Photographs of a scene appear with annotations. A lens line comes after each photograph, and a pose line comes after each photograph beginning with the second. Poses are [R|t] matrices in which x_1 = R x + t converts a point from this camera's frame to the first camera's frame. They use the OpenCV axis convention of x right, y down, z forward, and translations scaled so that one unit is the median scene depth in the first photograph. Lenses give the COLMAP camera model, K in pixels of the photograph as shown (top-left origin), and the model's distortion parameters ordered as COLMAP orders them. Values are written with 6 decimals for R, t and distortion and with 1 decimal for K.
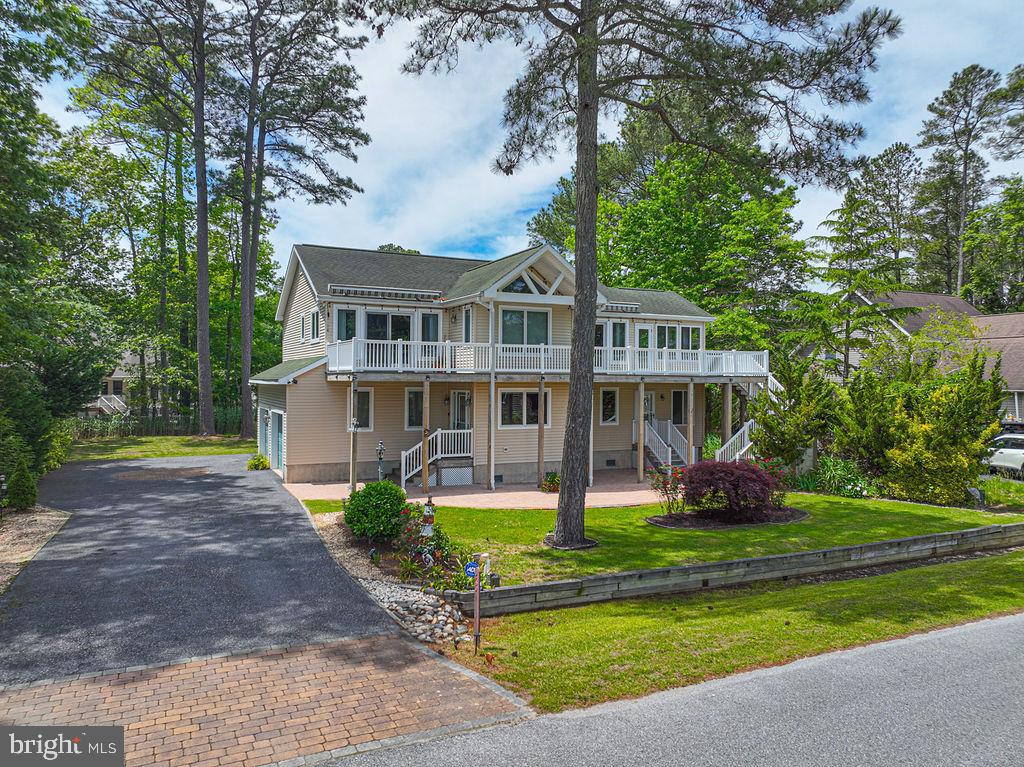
lens RADIAL K [[718.8, 0, 497.5], [0, 718.8, 399.2], [0, 0, 1]] dist [0.006534, -0.002259]
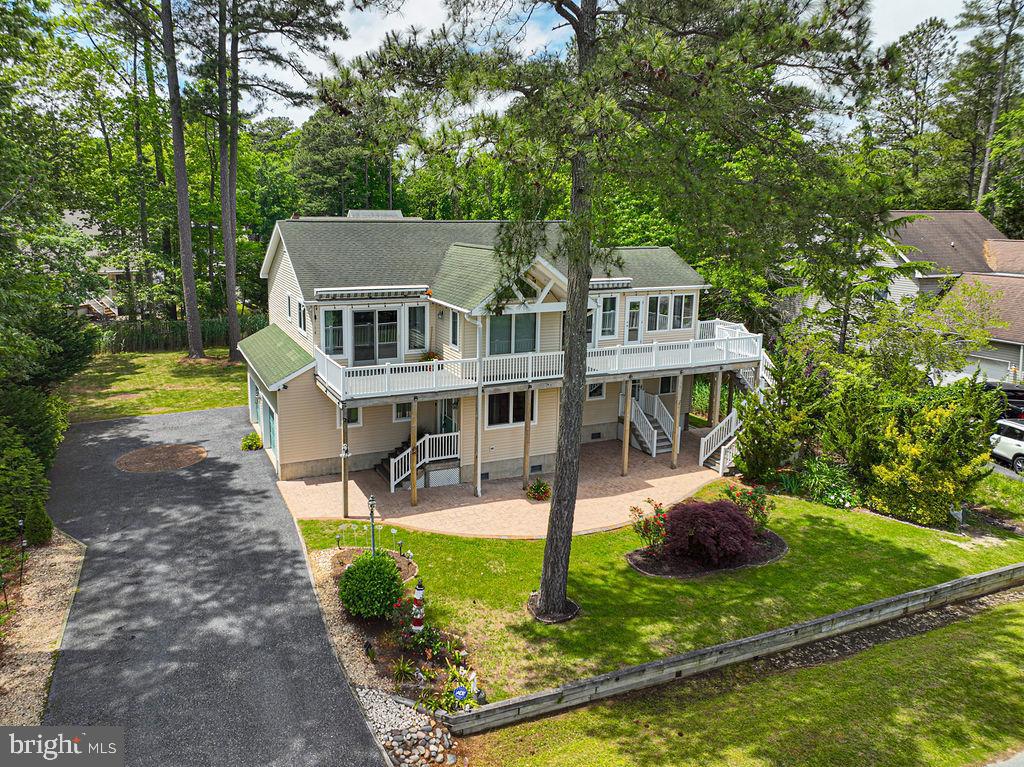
lens RADIAL K [[718.8, 0, 454.7], [0, 718.8, 433.4], [0, 0, 1]] dist [0.006534, -0.002259]
pose [[0.999200, 0.008448, -0.039098, -0.001978], [-0.001370, 0.984098, 0.177621, -0.140396], [0.039977, -0.177425, 0.983322, 0.000312]]
